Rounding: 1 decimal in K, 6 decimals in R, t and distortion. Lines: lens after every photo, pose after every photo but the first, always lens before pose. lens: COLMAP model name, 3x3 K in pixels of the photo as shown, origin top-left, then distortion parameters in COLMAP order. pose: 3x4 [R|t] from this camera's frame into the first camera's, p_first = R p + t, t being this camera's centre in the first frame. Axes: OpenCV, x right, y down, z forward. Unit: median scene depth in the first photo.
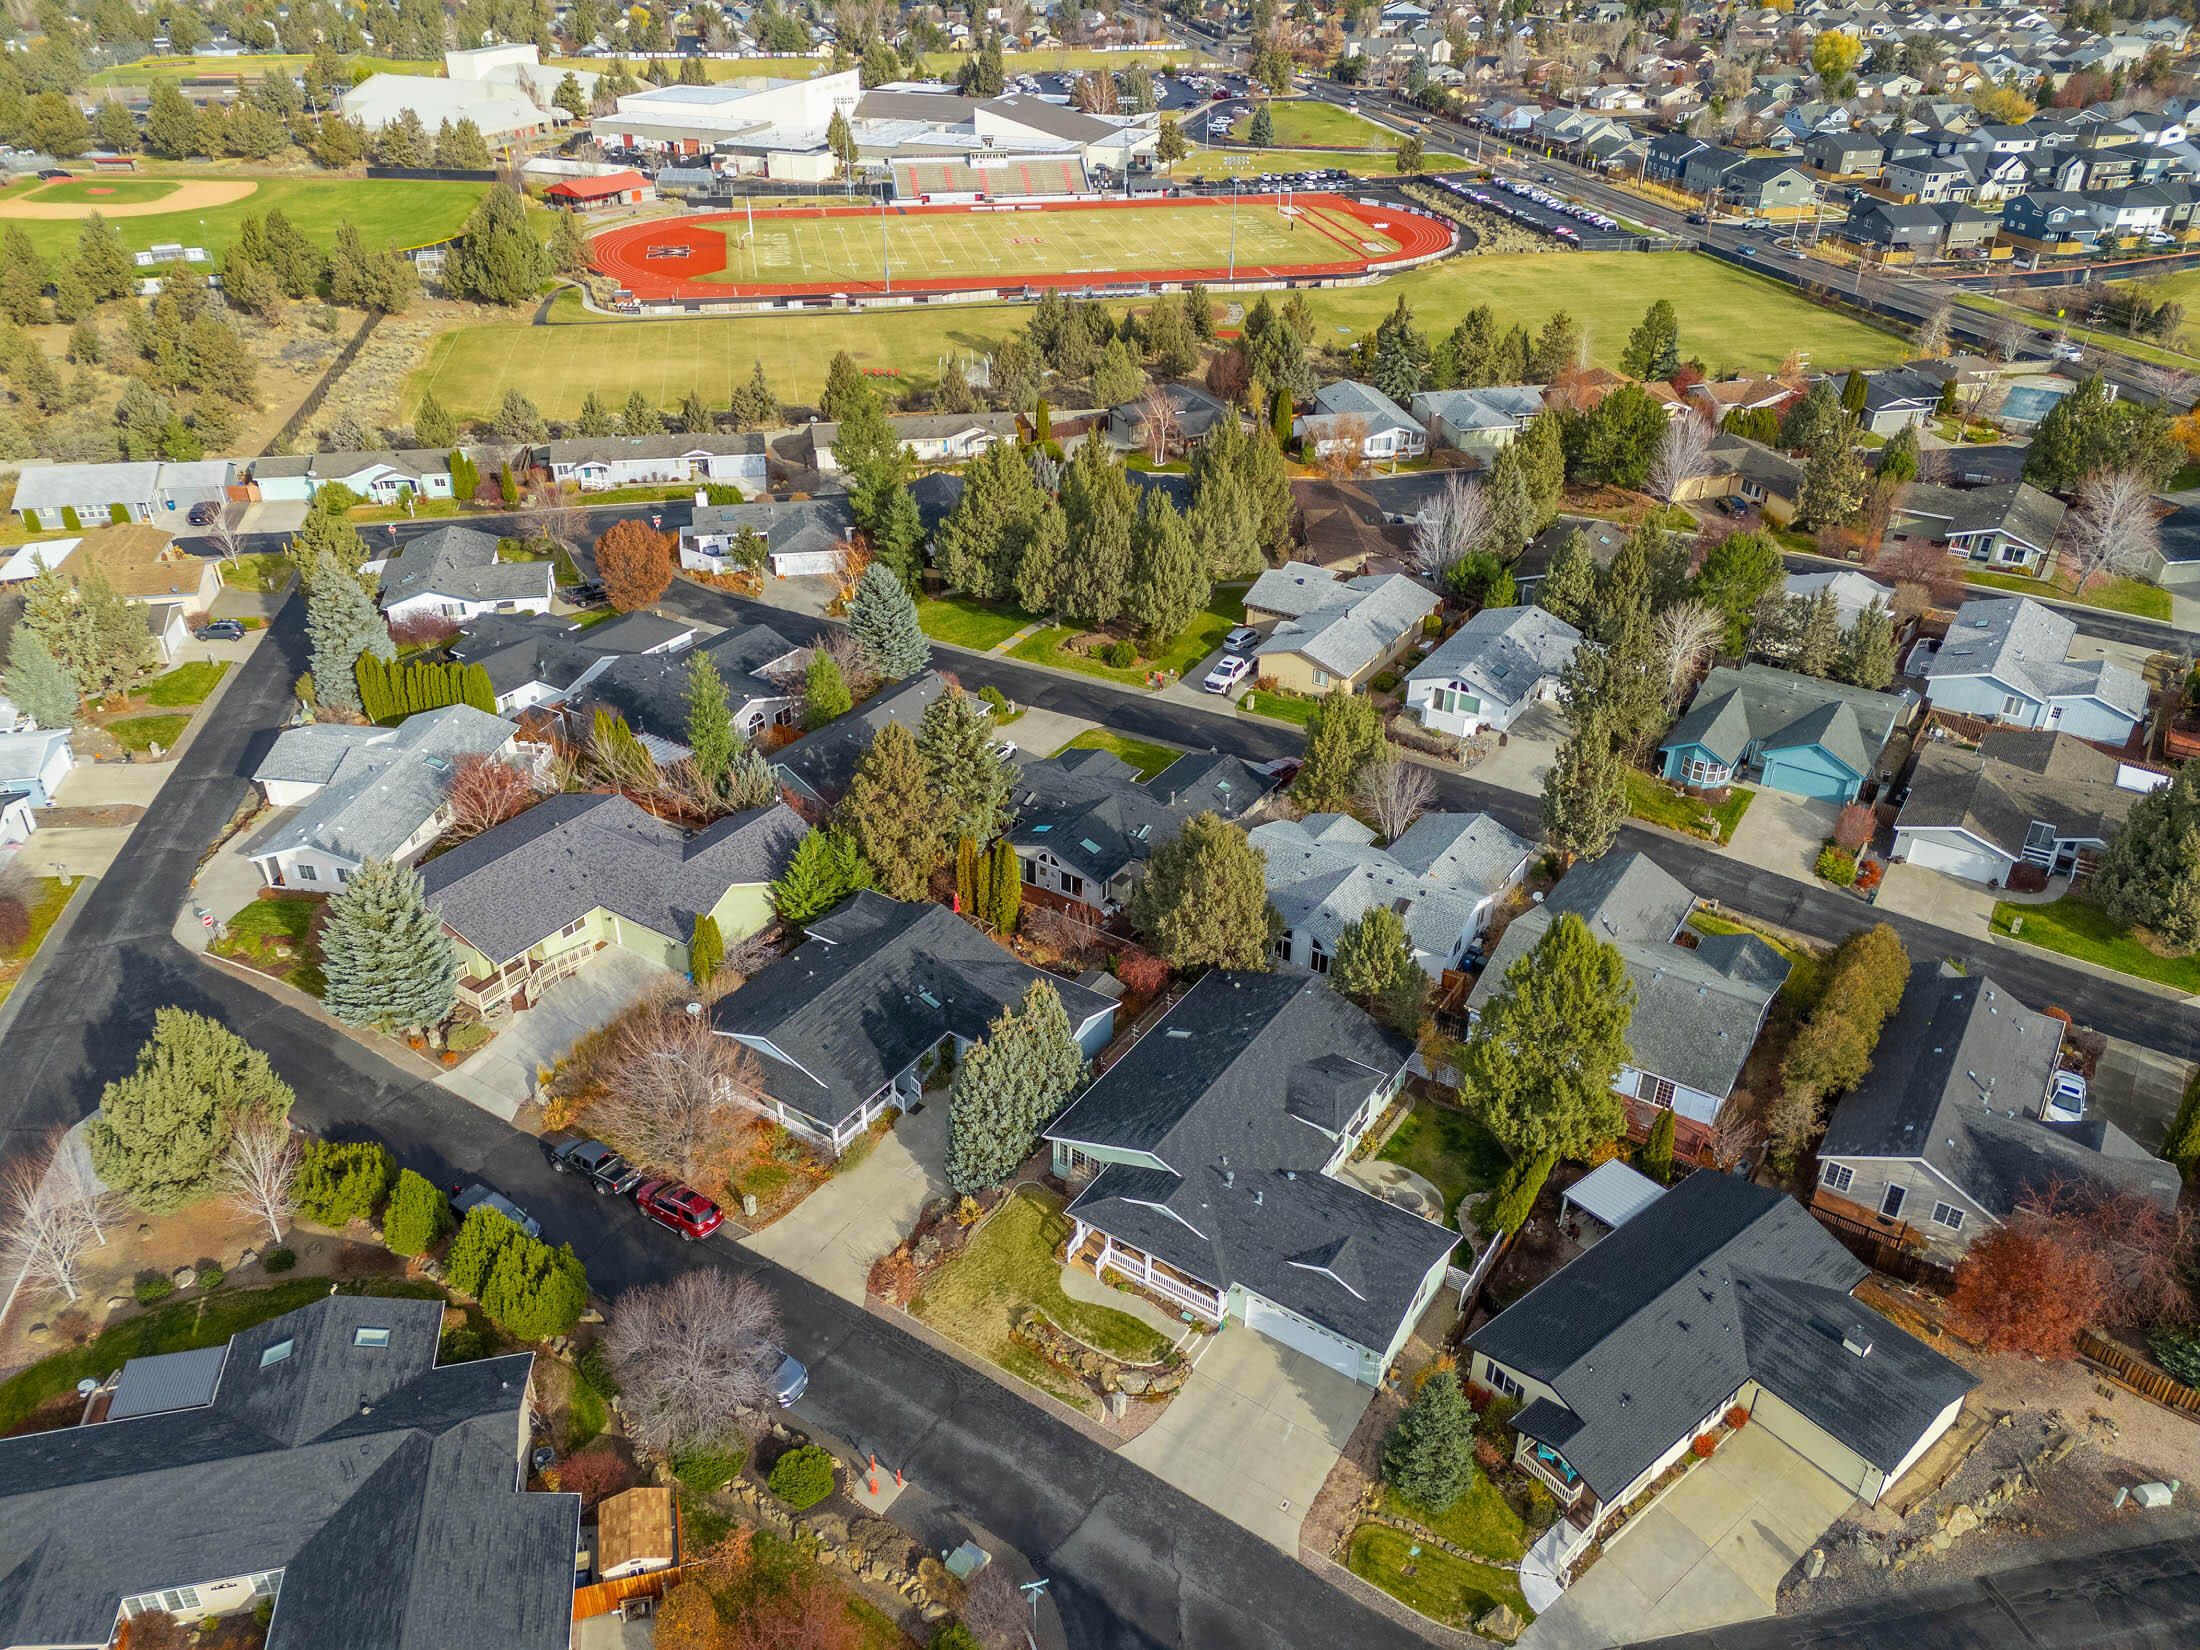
lens RADIAL K [[1608.7, 0, 1095.8], [0, 1608.7, 821.7], [0, 0, 1]] dist [0.076267, -0.067552]
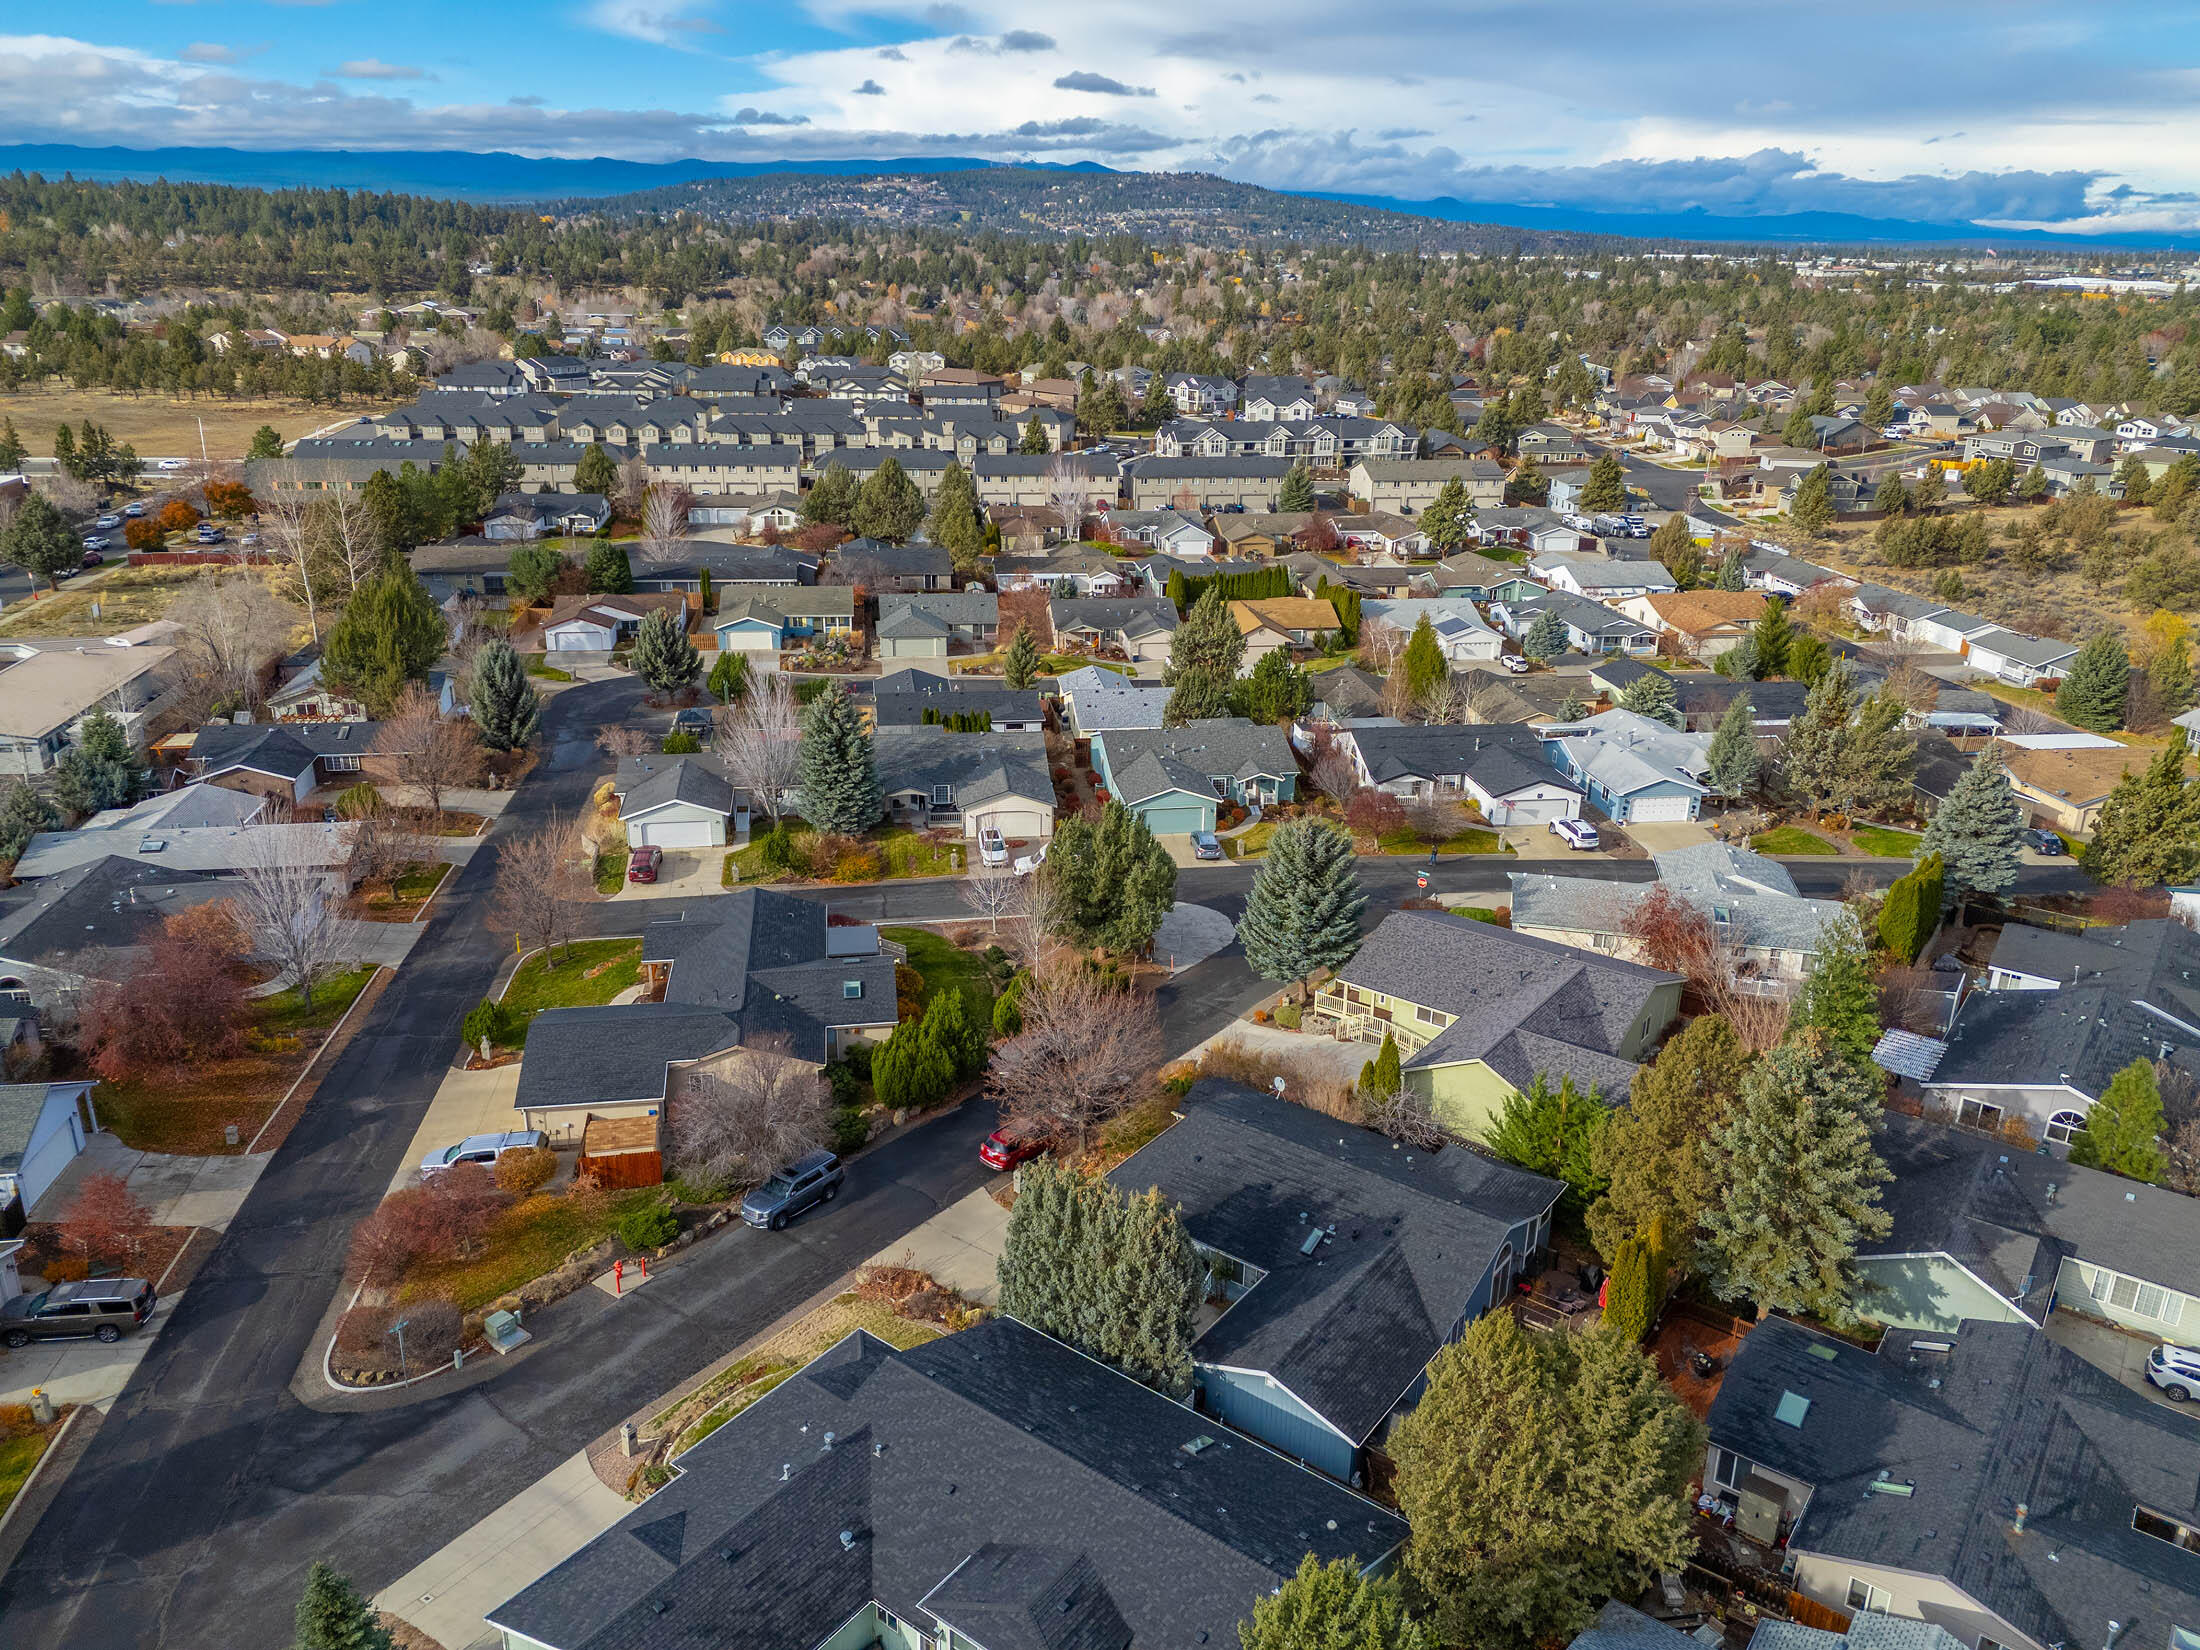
lens RADIAL K [[1608.7, 0, 1095.8], [0, 1608.7, 821.7], [0, 0, 1]] dist [0.076267, -0.067552]
pose [[-0.060269, 0.333828, -0.940705, 0.364372], [-0.525226, 0.790800, 0.314281, -0.150532], [0.848826, 0.513024, 0.127674, 0.497787]]
